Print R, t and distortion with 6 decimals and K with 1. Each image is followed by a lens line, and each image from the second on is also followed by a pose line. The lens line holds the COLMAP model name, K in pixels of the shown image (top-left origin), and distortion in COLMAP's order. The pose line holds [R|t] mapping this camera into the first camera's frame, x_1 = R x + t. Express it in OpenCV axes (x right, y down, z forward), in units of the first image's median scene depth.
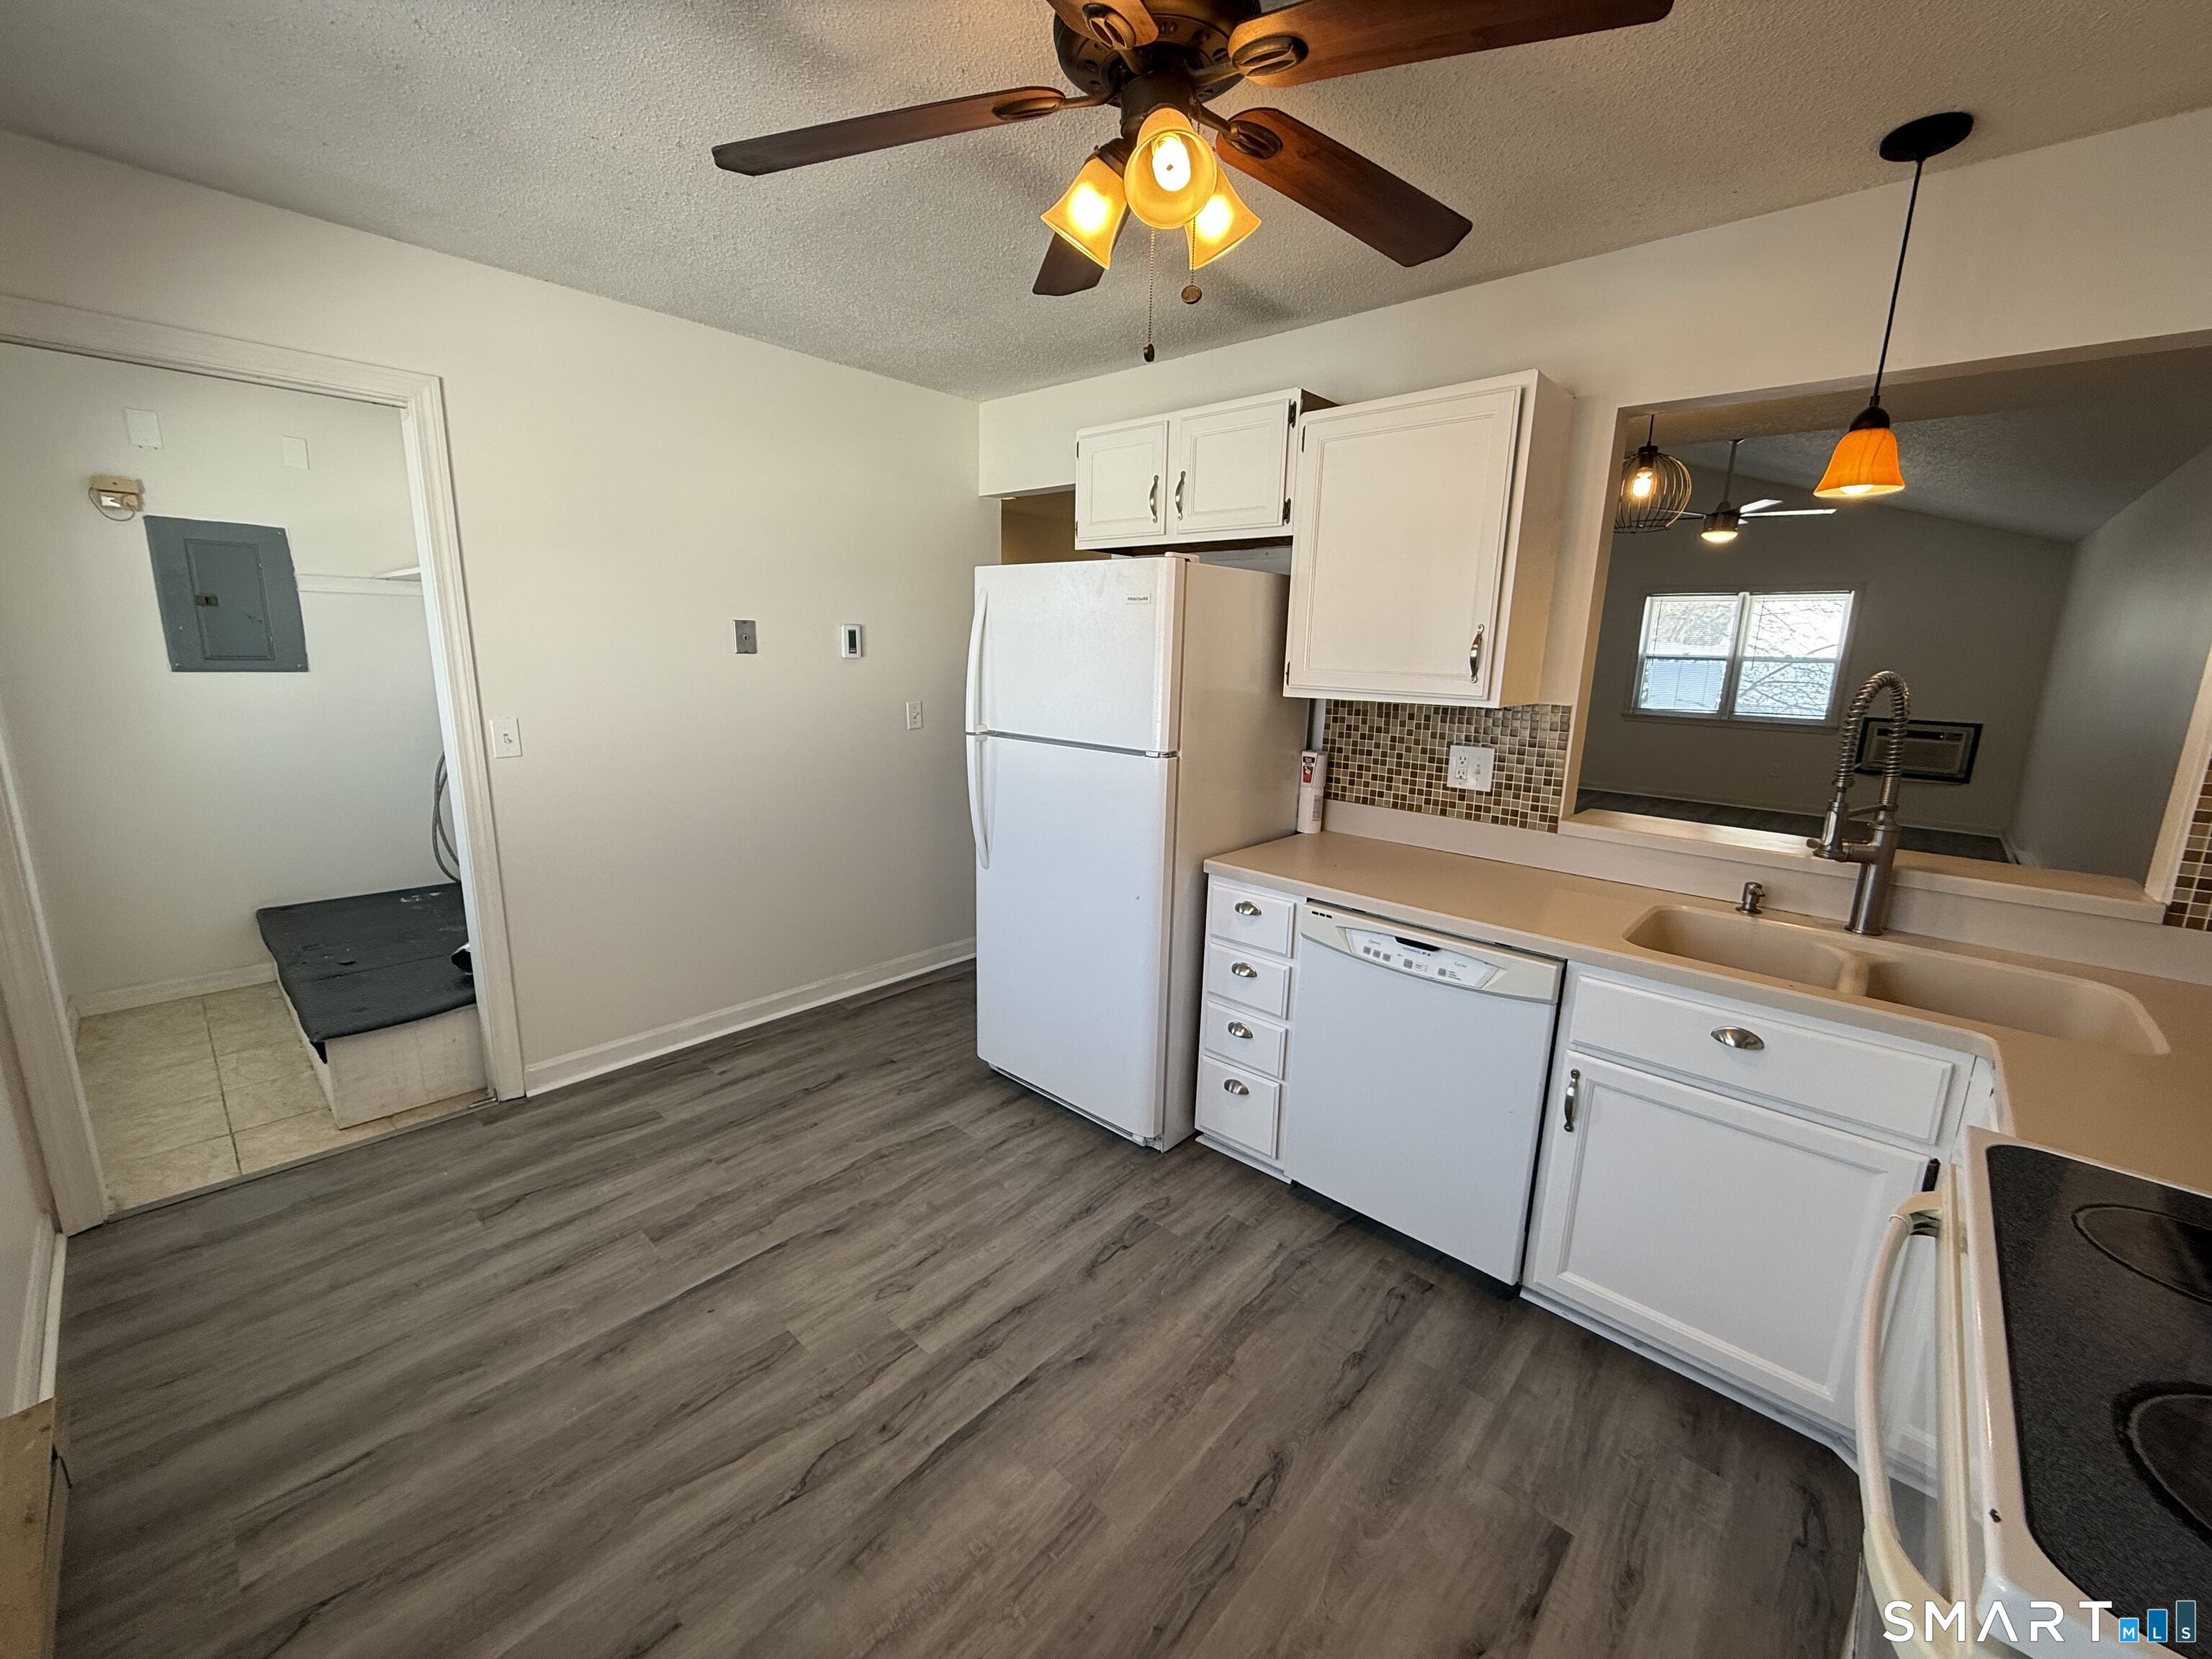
lens RADIAL K [[879.8, 0, 1111.3], [0, 879.8, 827.4], [0, 0, 1]] dist [-0.000215, 0.000132]
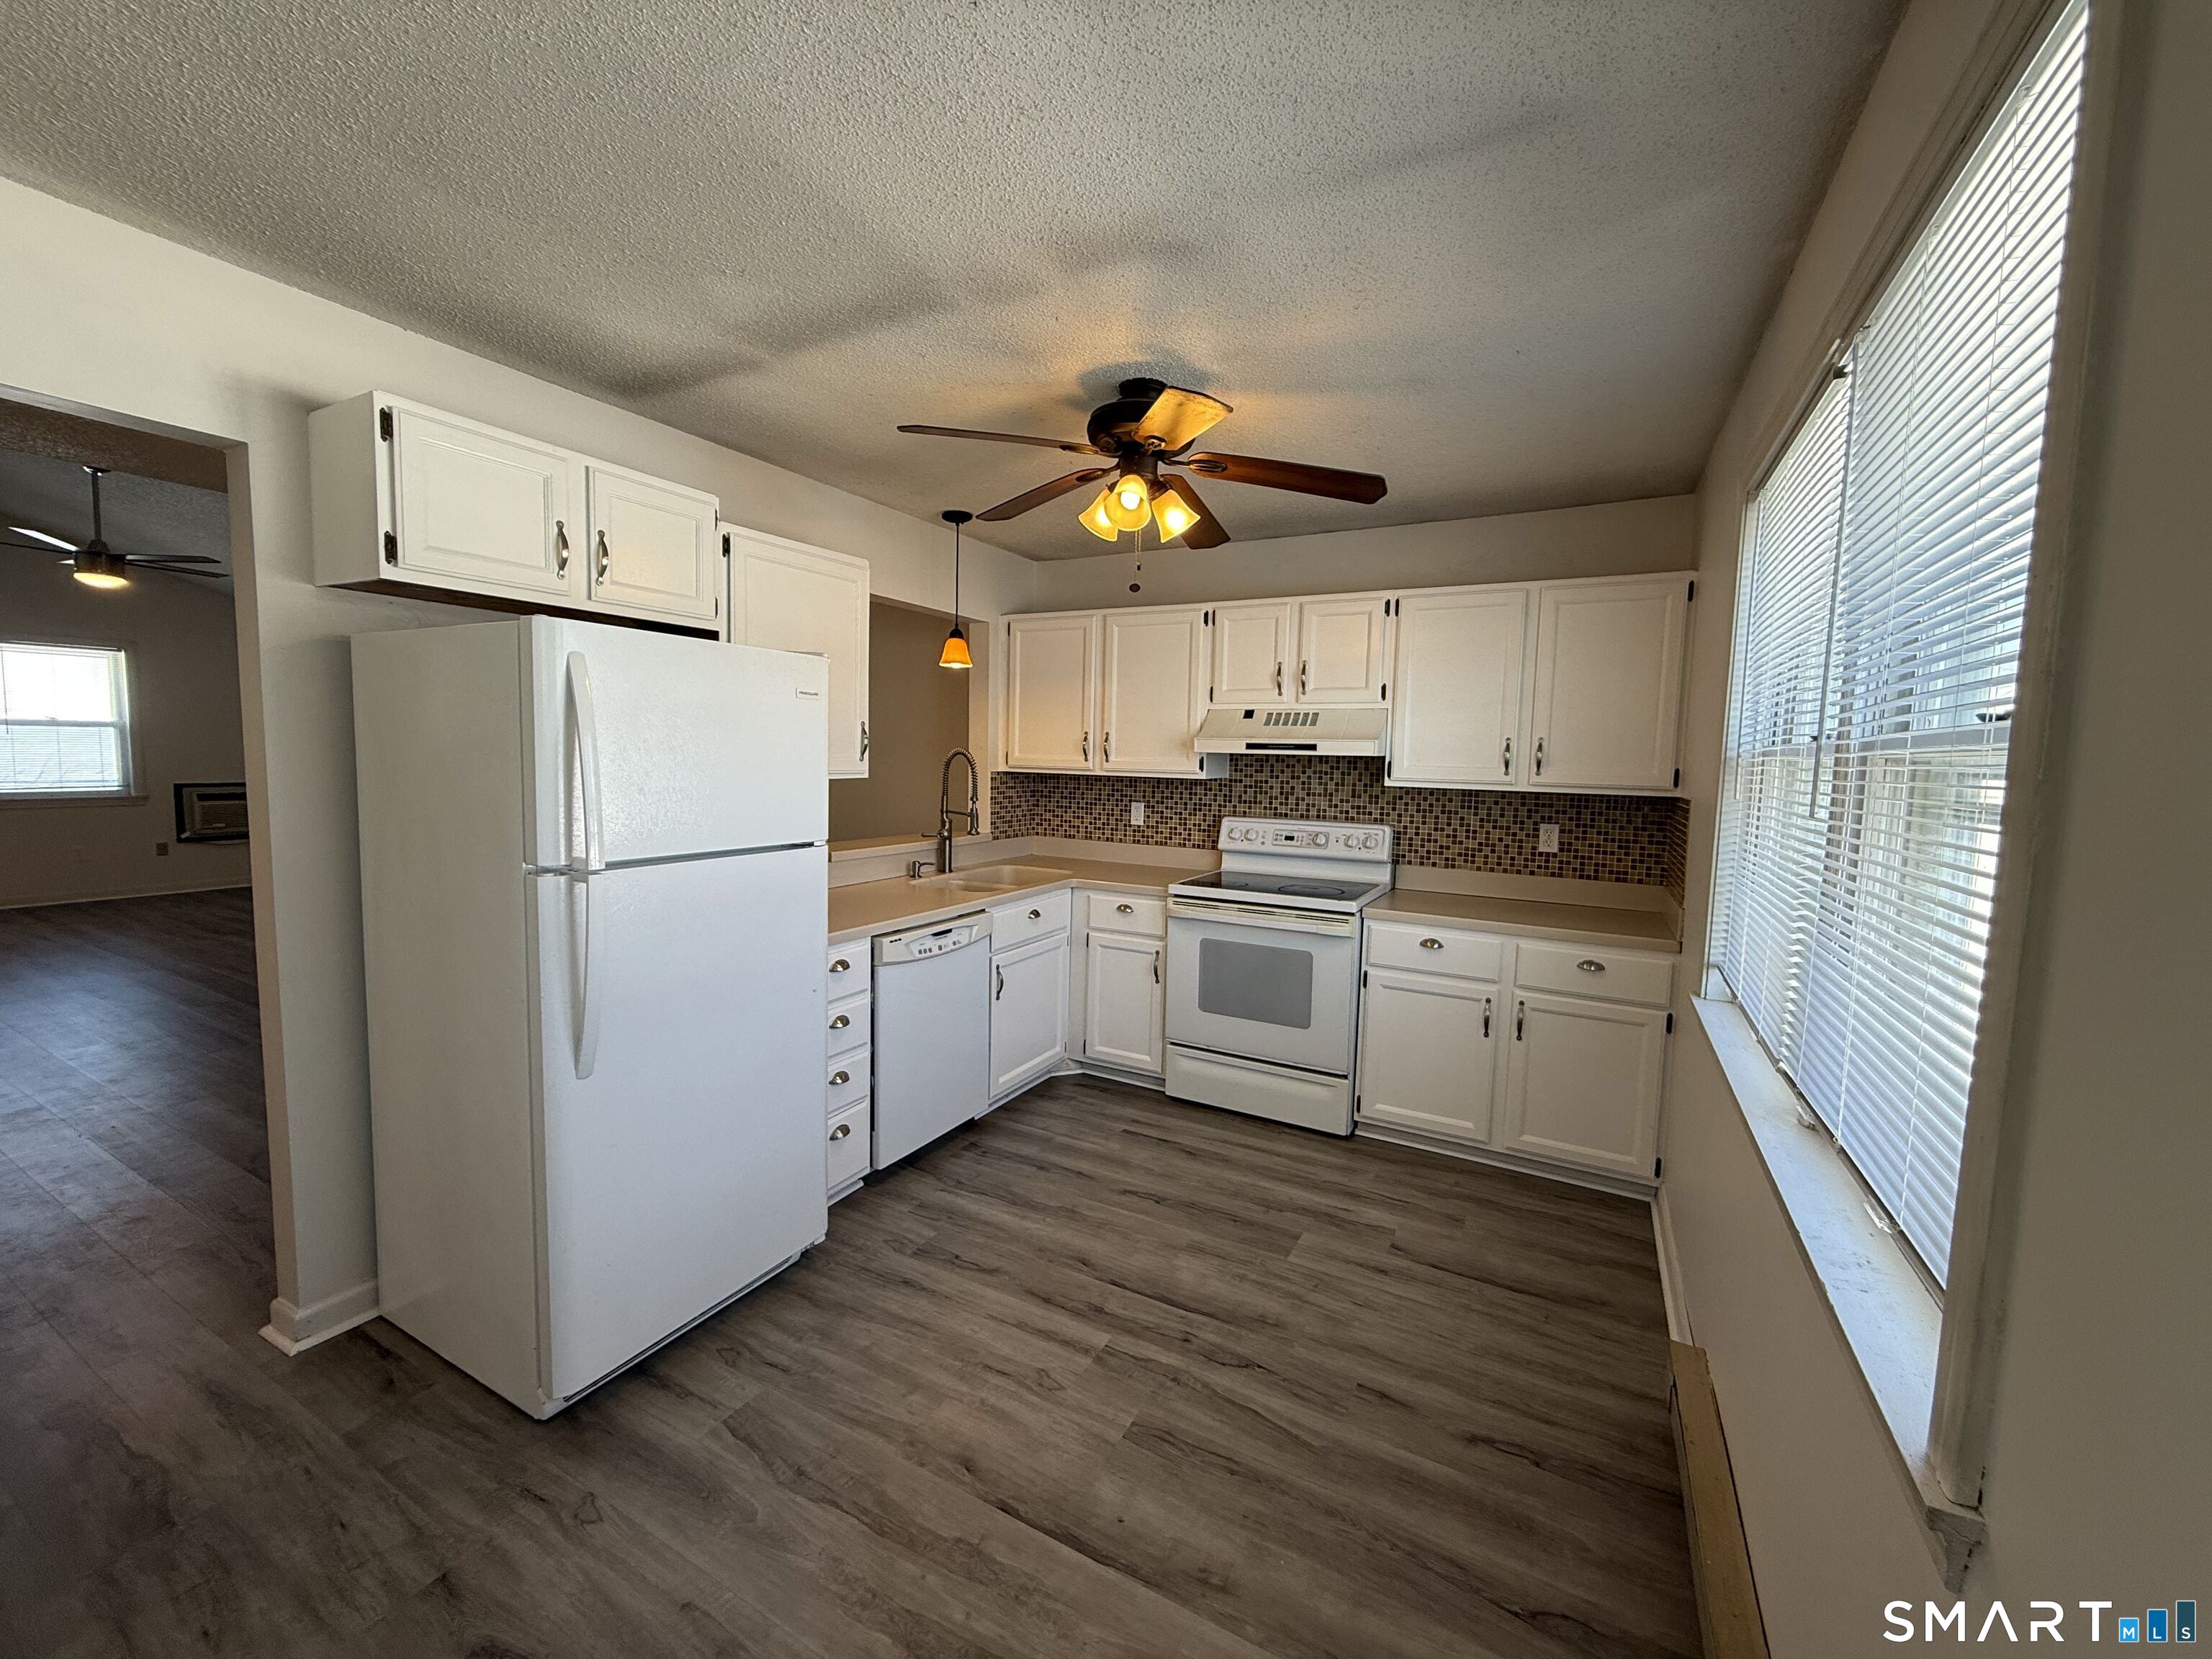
lens RADIAL K [[879.8, 0, 1092.4], [0, 879.8, 825.9], [0, 0, 1]] dist [-0.000215, 0.000132]
pose [[-0.229553, -0.113475, 0.966658, -1.234941], [0.171308, 0.972965, 0.154896, -0.252585], [-0.958102, 0.201153, -0.203908, 1.096169]]
